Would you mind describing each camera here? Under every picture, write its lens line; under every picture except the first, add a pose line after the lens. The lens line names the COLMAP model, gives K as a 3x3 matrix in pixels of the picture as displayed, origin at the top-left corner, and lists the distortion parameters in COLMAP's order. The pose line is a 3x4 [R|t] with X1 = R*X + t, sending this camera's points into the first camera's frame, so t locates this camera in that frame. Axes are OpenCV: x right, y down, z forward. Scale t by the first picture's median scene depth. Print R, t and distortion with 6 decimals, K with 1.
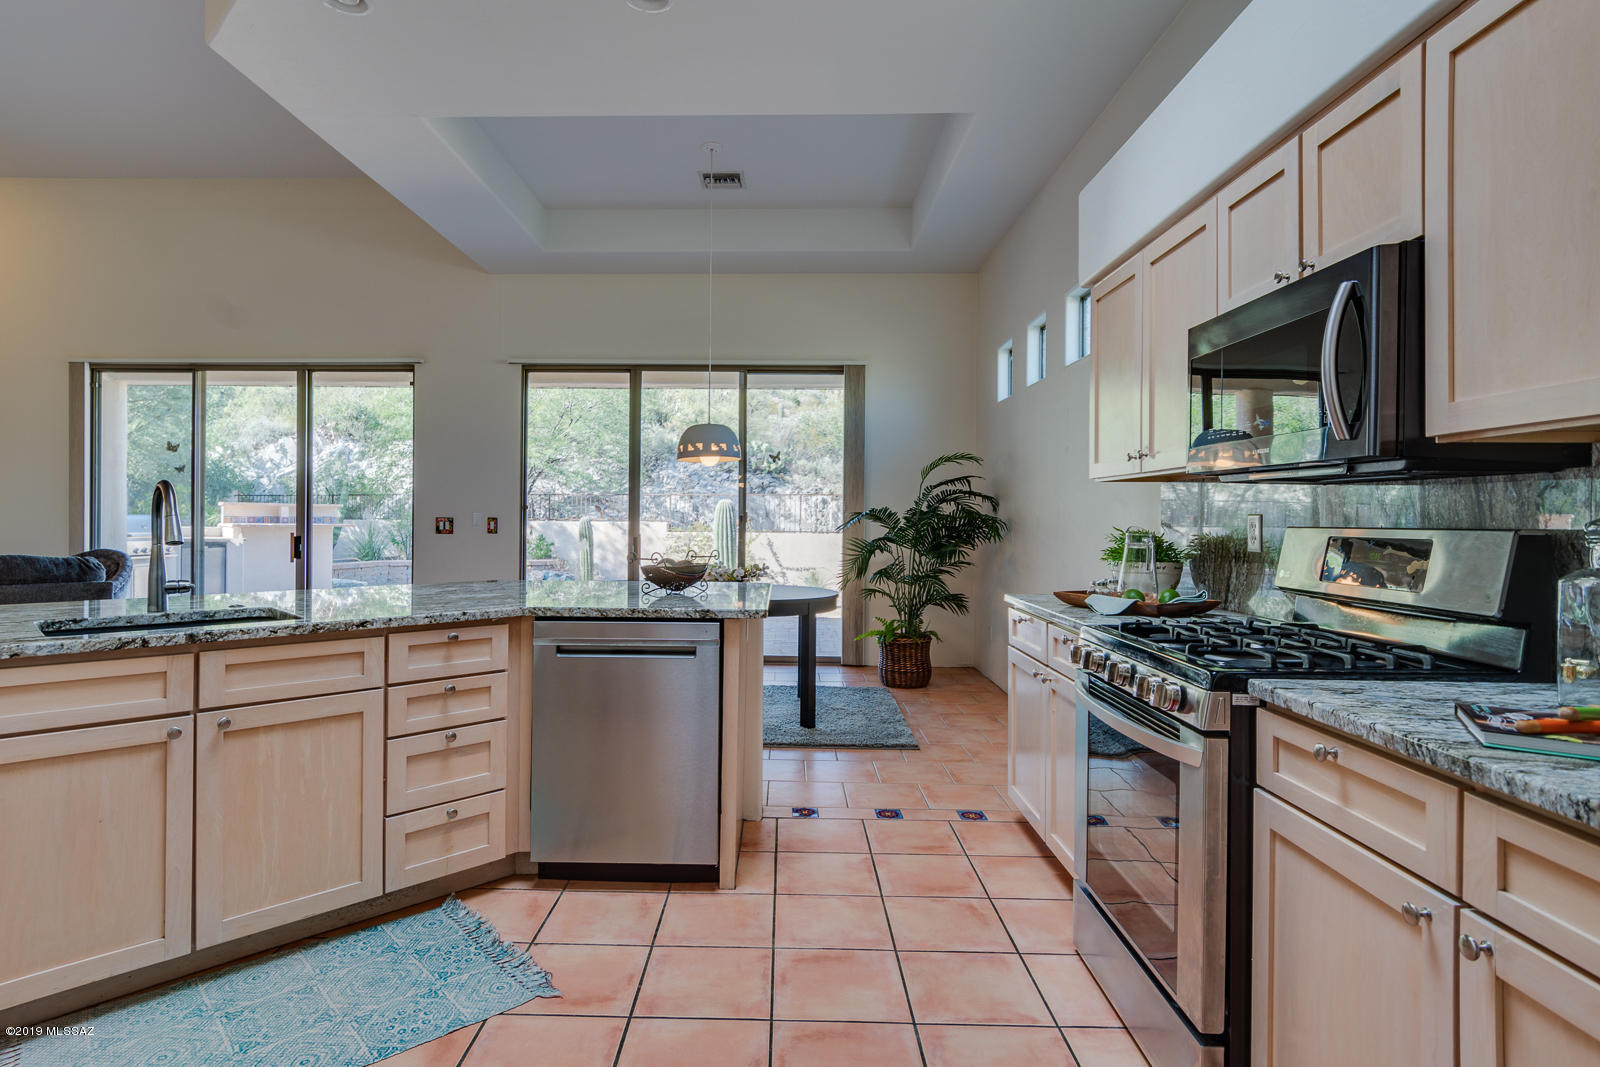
lens RADIAL K [[847.3, 0, 764.4], [0, 847.3, 510.1], [0, 0, 1]] dist [0.003929, -0.000803]
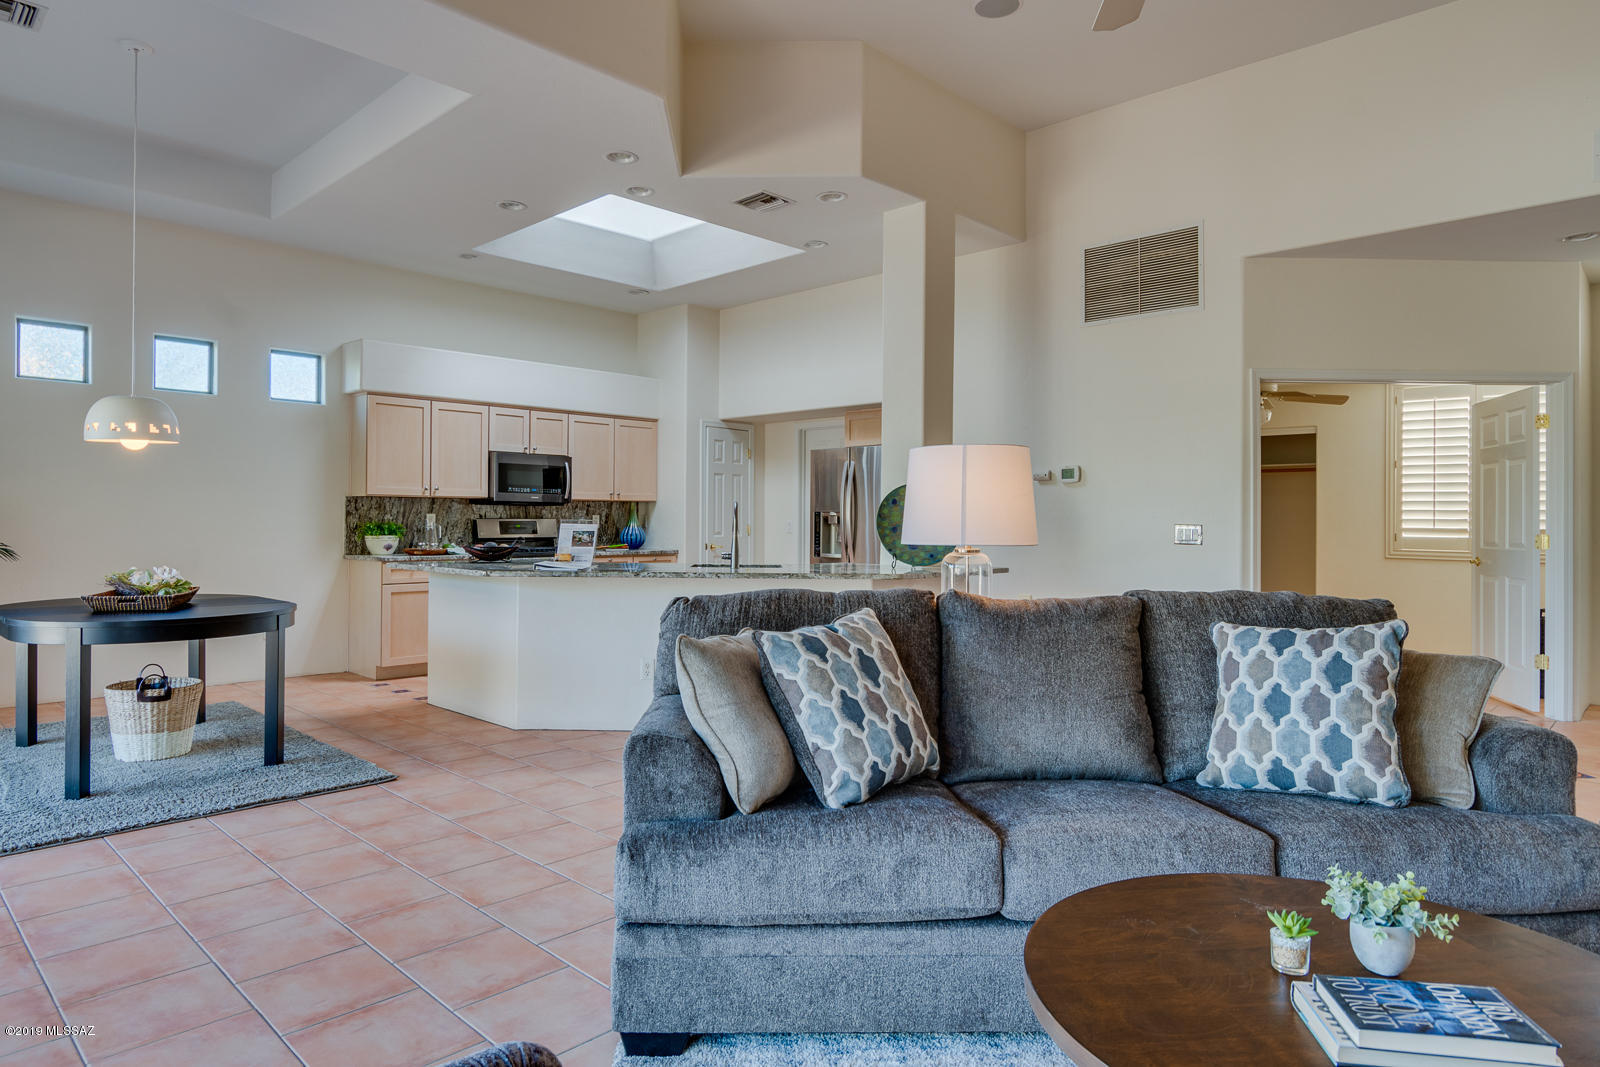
lens RADIAL K [[953.8, 0, 764.1], [0, 953.8, 517.3], [0, 0, 1]] dist [-0.007979, -0.000047]
pose [[-0.724496, -0.010596, 0.689198, -1.123069], [-0.017033, 0.999852, -0.002534, 0.003399], [-0.689069, -0.013575, -0.724569, 1.257169]]
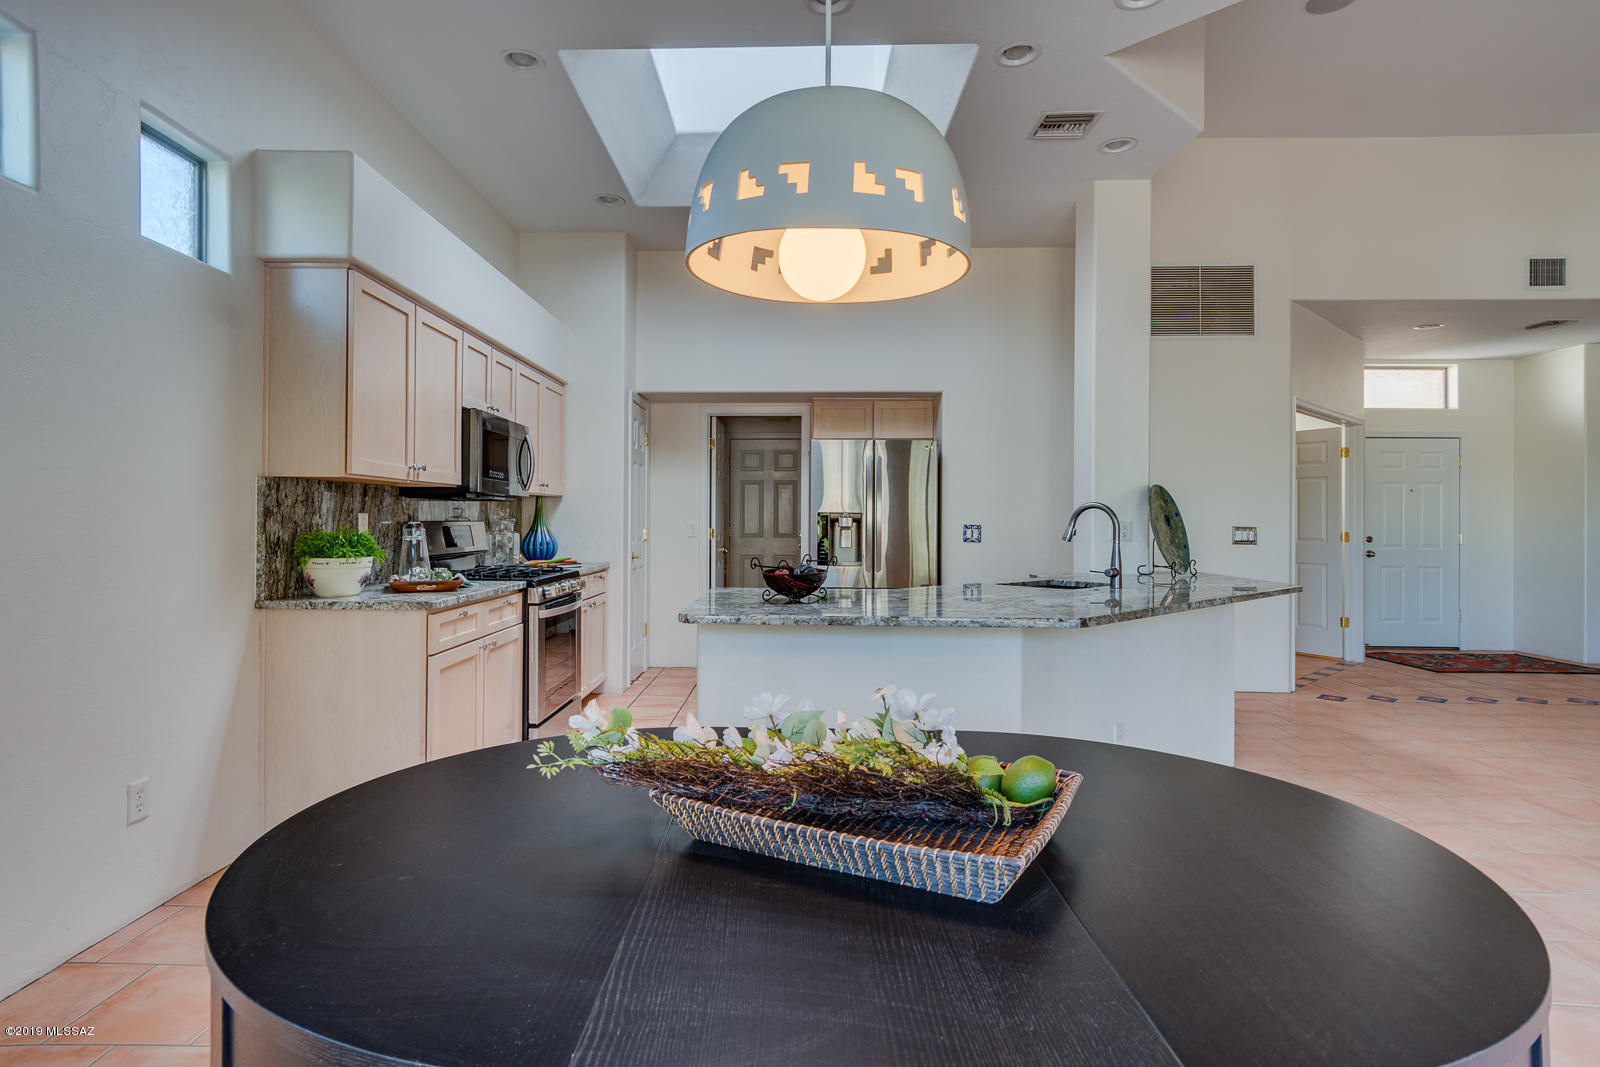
lens RADIAL K [[847.3, 0, 768.1], [0, 847.3, 521.1], [0, 0, 1]] dist [0.003929, -0.000803]
pose [[-0.999810, -0.013661, 0.013882, -0.054629], [-0.013741, 0.999889, -0.005677, 0.008731], [-0.013803, -0.005867, -0.999888, 1.248372]]
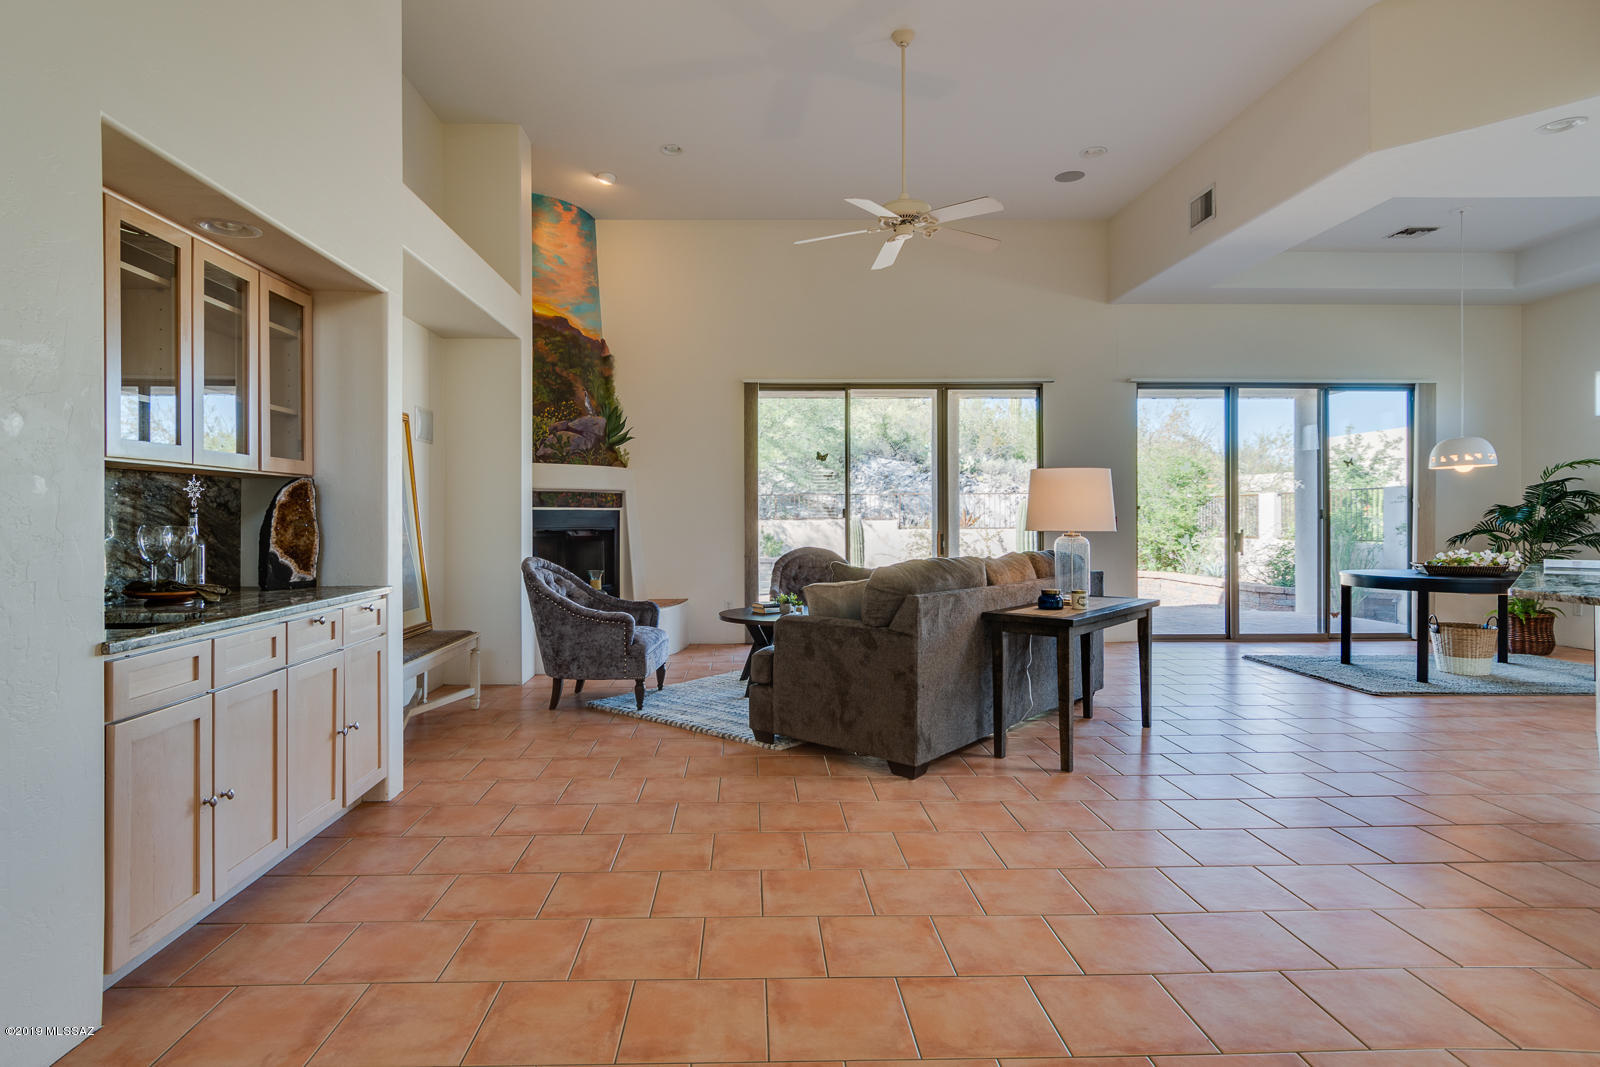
lens RADIAL K [[847.3, 0, 774.0], [0, 847.3, 509.4], [0, 0, 1]] dist [0.003929, -0.000803]
pose [[0.998652, -0.008280, 0.051250, -1.133968], [0.008204, 0.999965, 0.001694, -0.008593], [-0.051263, -0.001271, 0.998684, -0.169495]]
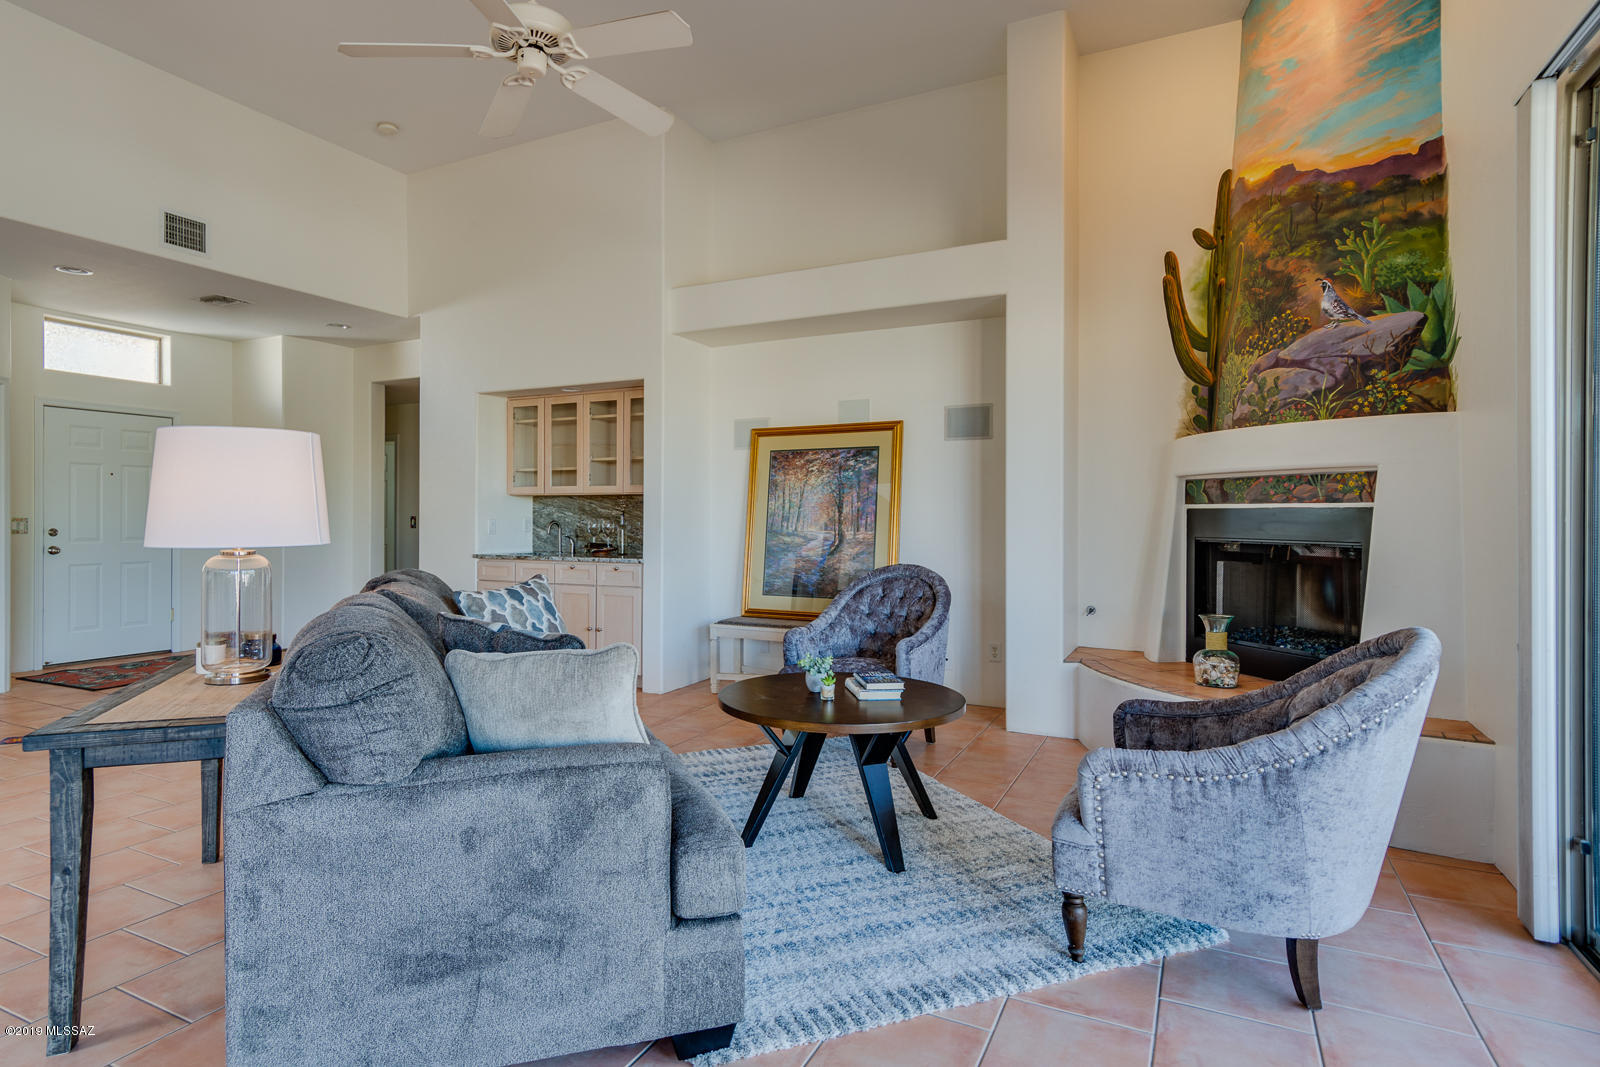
lens RADIAL K [[847.3, 0, 778.1], [0, 847.3, 519.8], [0, 0, 1]] dist [0.003929, -0.000803]
pose [[-0.435825, -0.004509, -0.900020, -0.484676], [0.000816, 0.999985, -0.005405, 0.006884], [0.900031, -0.003090, -0.435814, 1.186353]]
